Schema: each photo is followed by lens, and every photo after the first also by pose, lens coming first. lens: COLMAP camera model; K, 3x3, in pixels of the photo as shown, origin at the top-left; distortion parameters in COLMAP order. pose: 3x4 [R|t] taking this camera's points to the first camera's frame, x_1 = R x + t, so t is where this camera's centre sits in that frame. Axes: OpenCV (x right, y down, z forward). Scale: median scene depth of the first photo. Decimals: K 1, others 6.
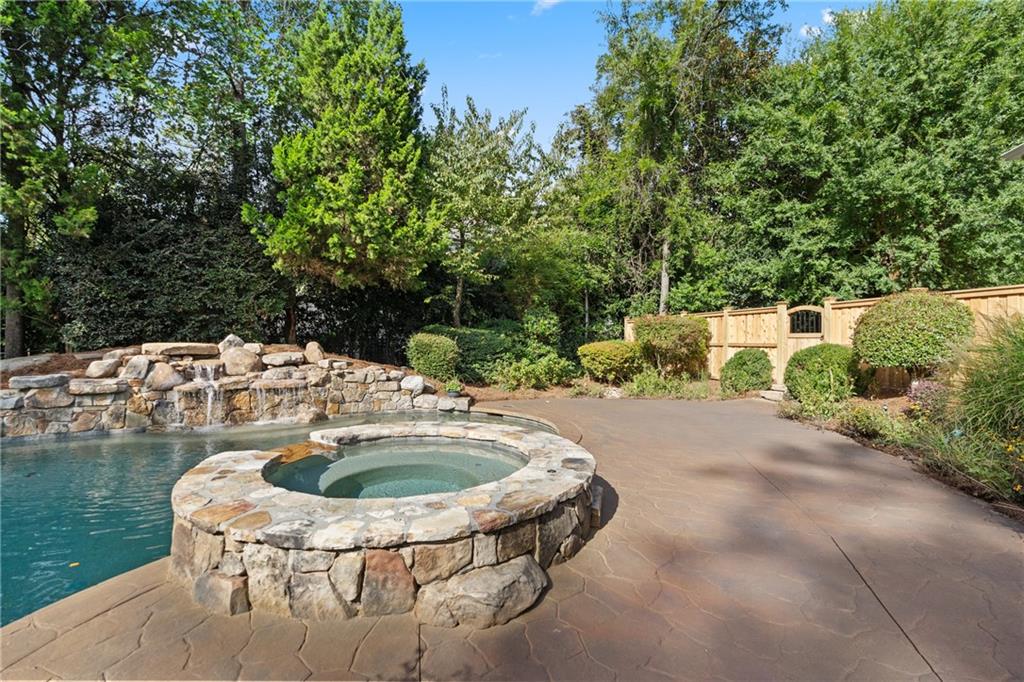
lens RADIAL K [[460.6, 0, 512.0], [0, 460.6, 341.0], [0, 0, 1]] dist [0.000063, 0.000013]
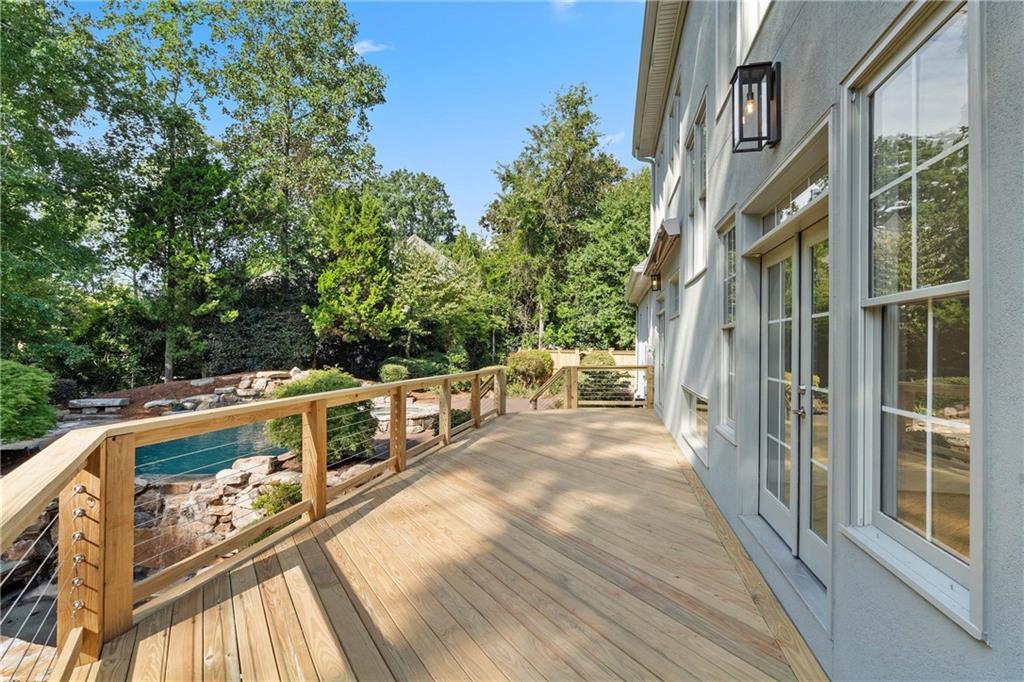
lens RADIAL K [[460.6, 0, 512.0], [0, 460.6, 341.0], [0, 0, 1]] dist [0.000063, 0.000013]
pose [[0.995224, 0.004607, 0.097513, 0.109106], [-0.002767, 0.999816, -0.019000, -0.067752], [-0.097583, 0.018640, 0.995053, -0.819789]]
